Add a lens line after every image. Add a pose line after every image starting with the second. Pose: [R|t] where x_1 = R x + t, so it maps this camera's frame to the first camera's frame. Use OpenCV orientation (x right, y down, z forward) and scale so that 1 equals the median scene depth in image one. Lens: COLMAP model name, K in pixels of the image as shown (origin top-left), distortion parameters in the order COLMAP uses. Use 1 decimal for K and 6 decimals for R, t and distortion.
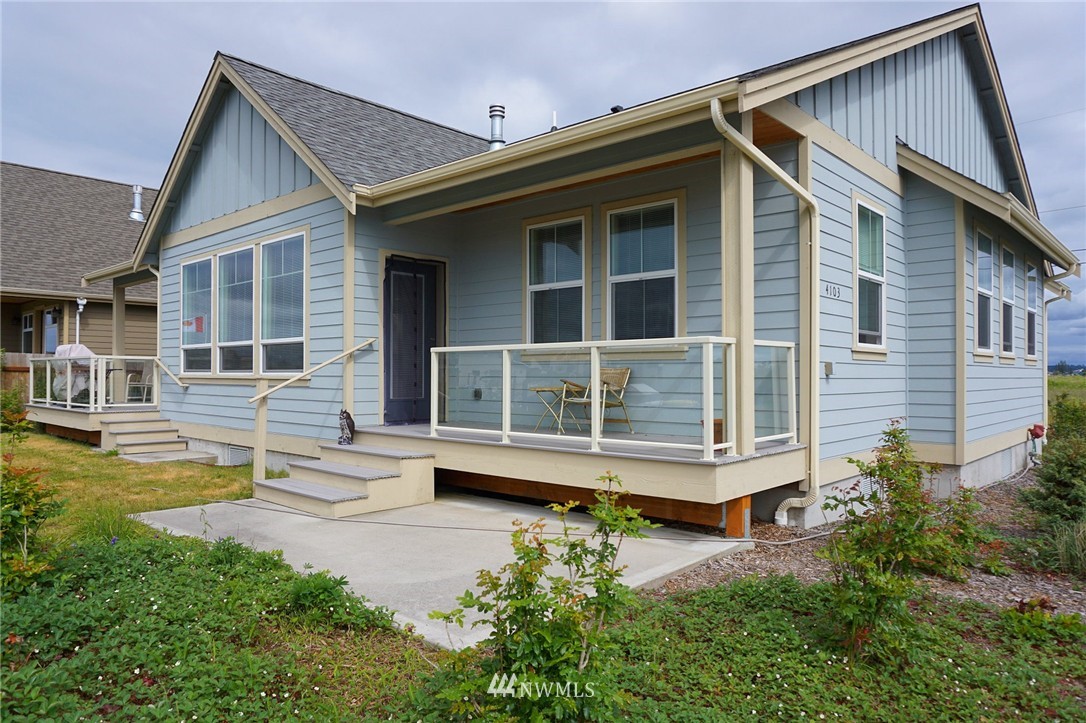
lens RADIAL K [[727.4, 0, 543.0], [0, 727.4, 361.5], [0, 0, 1]] dist [-0.035938, 0.004197]
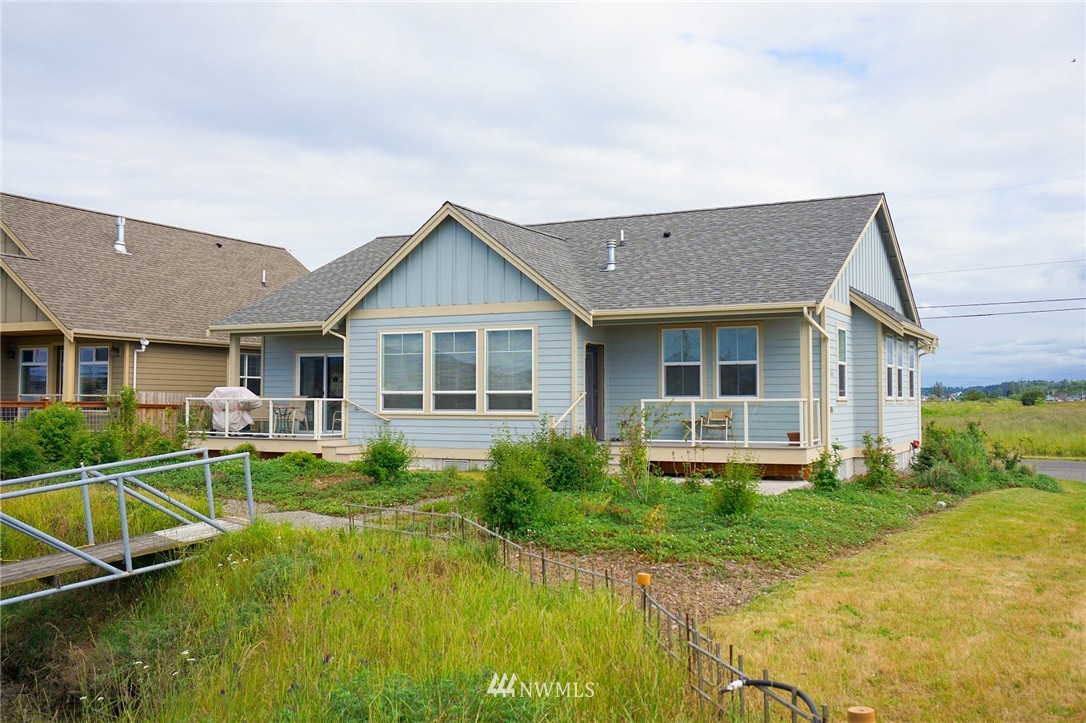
lens RADIAL K [[1038.8, 0, 547.4], [0, 1038.8, 332.0], [0, 0, 1]] dist [-0.045291, -0.004254]
pose [[0.964778, 0.015781, 0.262592, -0.945014], [-0.003610, 0.998899, -0.046767, -0.057158], [-0.263041, 0.044172, 0.963773, -1.349995]]
